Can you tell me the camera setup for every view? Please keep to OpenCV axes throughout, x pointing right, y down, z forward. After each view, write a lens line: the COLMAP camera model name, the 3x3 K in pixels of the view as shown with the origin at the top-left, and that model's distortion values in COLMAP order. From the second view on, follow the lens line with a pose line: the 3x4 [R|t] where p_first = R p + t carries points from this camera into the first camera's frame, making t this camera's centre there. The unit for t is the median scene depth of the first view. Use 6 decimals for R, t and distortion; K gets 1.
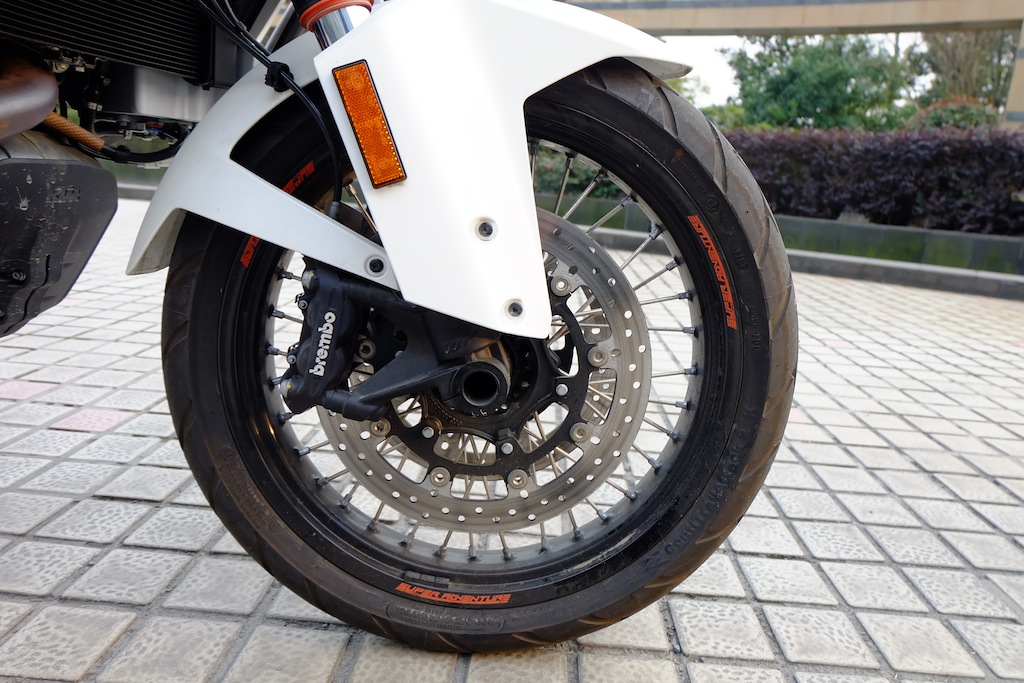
lens RADIAL K [[690.0, 0, 517.8], [0, 690.0, 326.8], [0, 0, 1]] dist [-0.044169, 0.035858]
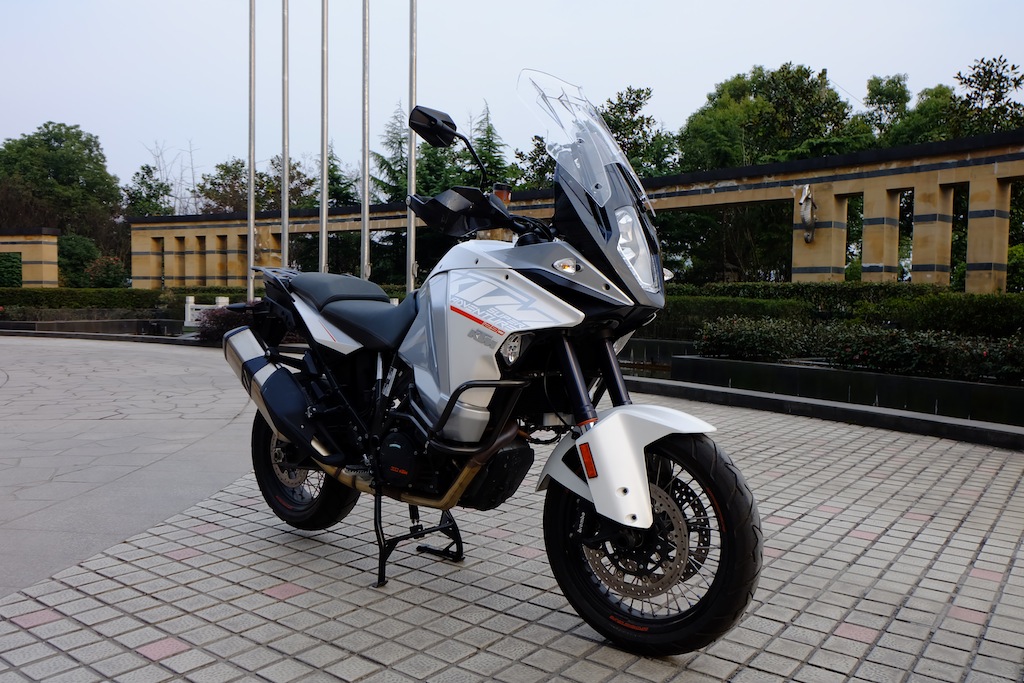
lens RADIAL K [[803.0, 0, 517.0], [0, 803.0, 349.4], [0, 0, 1]] dist [-0.045974, 0.025108]
pose [[0.816278, -0.026590, -0.577047, 0.193764], [-0.086543, 0.982037, -0.167673, -0.013781], [0.571140, 0.186808, 0.799314, -0.268730]]
